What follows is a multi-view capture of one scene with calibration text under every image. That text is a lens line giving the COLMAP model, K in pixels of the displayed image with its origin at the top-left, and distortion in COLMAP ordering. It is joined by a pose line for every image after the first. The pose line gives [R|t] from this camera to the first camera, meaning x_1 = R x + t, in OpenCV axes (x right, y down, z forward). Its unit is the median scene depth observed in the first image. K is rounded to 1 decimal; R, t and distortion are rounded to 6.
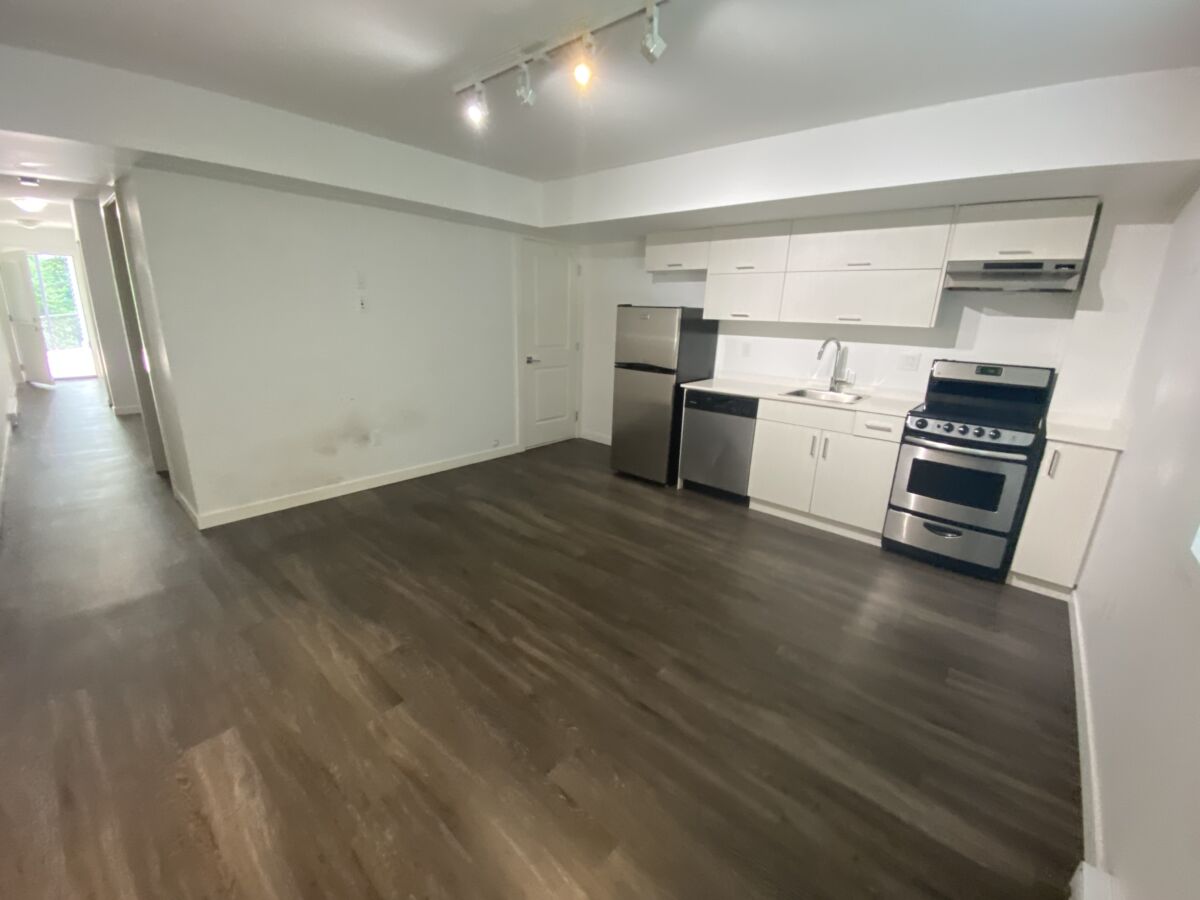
lens RADIAL K [[487.5, 0, 600.0], [0, 487.5, 450.0], [0, 0, 1]] dist [0.018061, -0.016978]
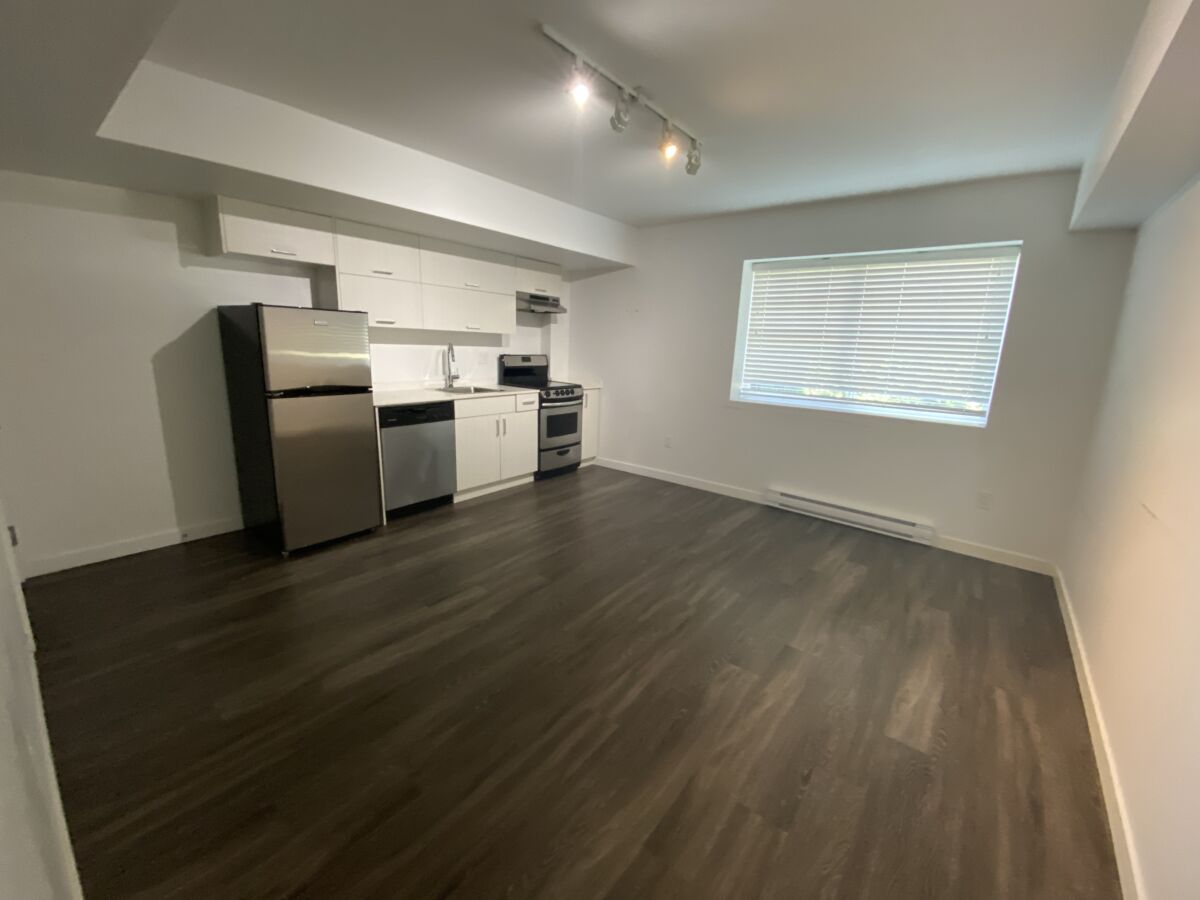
lens RADIAL K [[487.5, 0, 600.0], [0, 487.5, 450.0], [0, 0, 1]] dist [0.018061, -0.016978]
pose [[-0.055330, -0.250501, 0.966534, -0.976451], [0.238839, 0.936594, 0.256414, -0.257406], [-0.969481, 0.245034, 0.008008, 0.890901]]
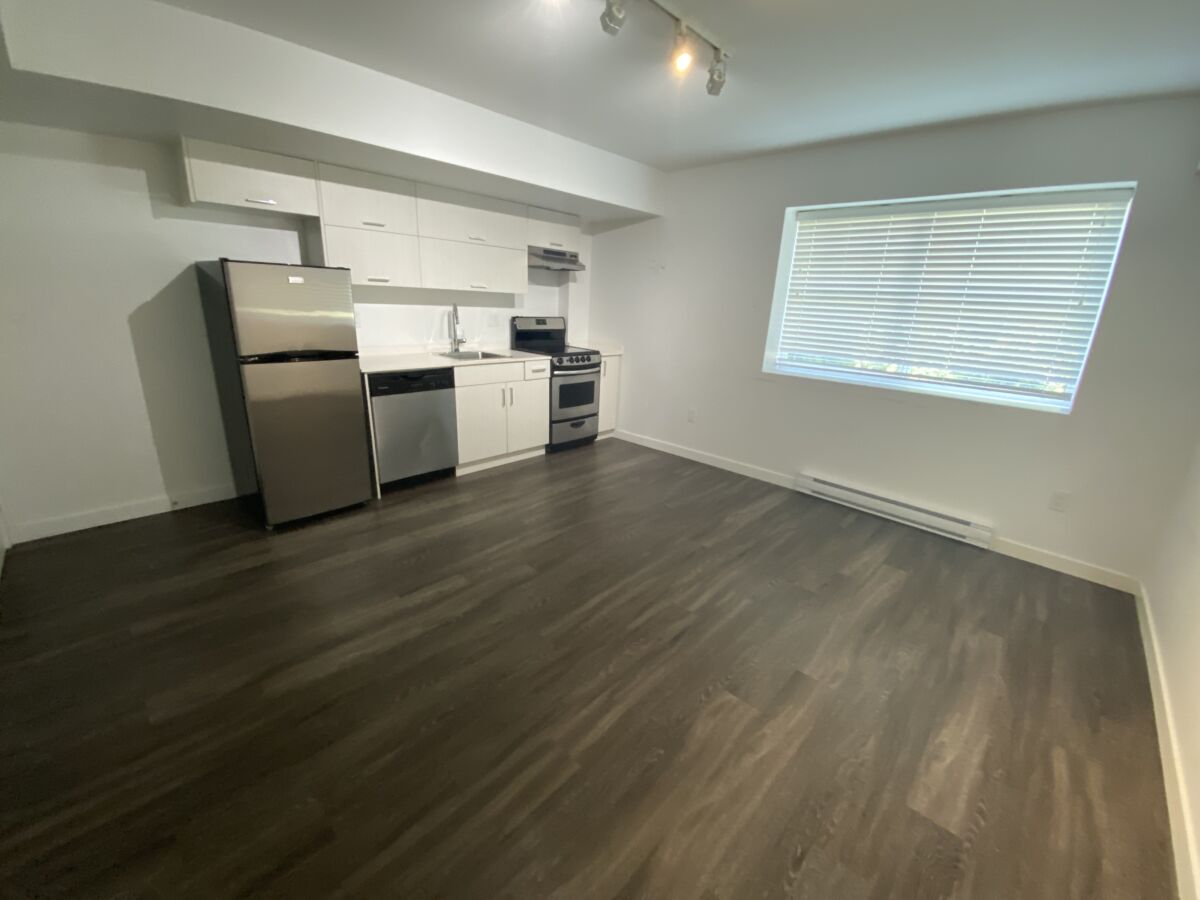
lens RADIAL K [[488.5, 0, 599.1], [0, 488.5, 448.4], [0, 0, 1]] dist [0.015443, -0.016685]
pose [[0.035643, -0.320931, 0.946432, -0.848774], [0.234894, 0.923193, 0.304204, -0.236293], [-0.971367, 0.211468, 0.108289, 0.805285]]
